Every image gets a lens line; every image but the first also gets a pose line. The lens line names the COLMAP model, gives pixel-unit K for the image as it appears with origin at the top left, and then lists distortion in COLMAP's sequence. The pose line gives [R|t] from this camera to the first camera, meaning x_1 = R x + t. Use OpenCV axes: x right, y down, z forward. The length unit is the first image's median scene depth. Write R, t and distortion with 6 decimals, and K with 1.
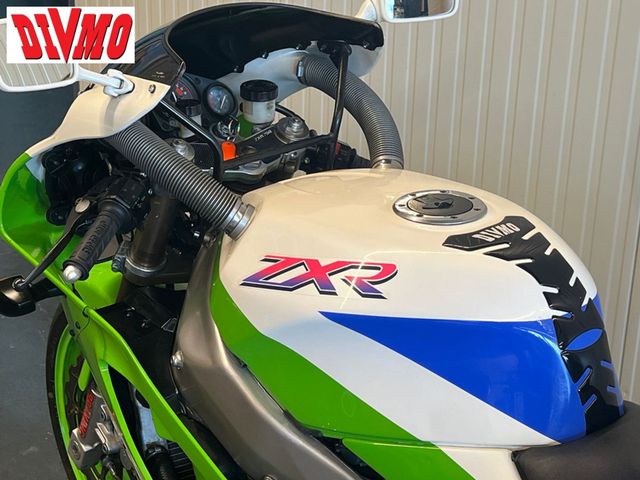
lens RADIAL K [[1247.4, 0, 320.0], [0, 1247.4, 240.0], [0, 0, 1]] dist [0.135207, 0.022627]
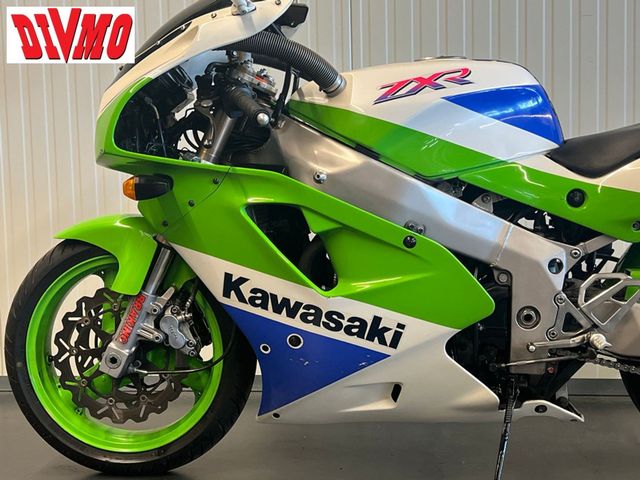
lens RADIAL K [[993.4, 0, 320.0], [0, 993.4, 240.0], [0, 0, 1]] dist [0.255878, -1.080329]
pose [[0.705418, -0.096283, 0.702221, -0.907504], [0.296092, 0.940174, -0.168530, 0.348448], [-0.643983, 0.326806, 0.691725, 0.173144]]
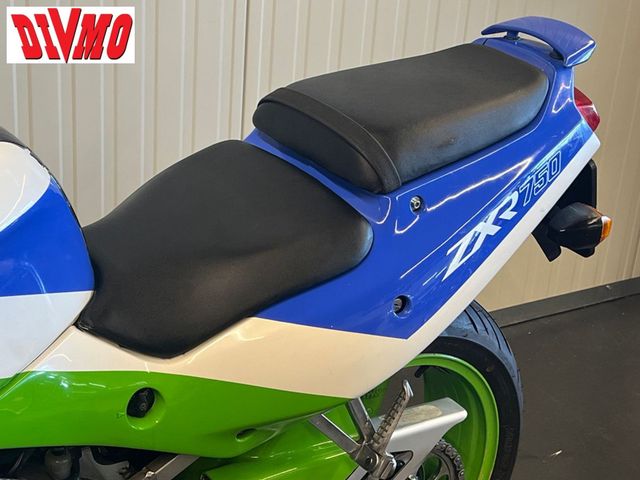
lens RADIAL K [[1247.4, 0, 320.0], [0, 1247.4, 240.0], [0, 0, 1]] dist [0.135207, 0.022627]
pose [[0.099097, -0.429703, 0.897516, -0.504472], [0.296590, 0.873715, 0.385560, -0.151539], [-0.949850, 0.227986, 0.214028, 0.483537]]
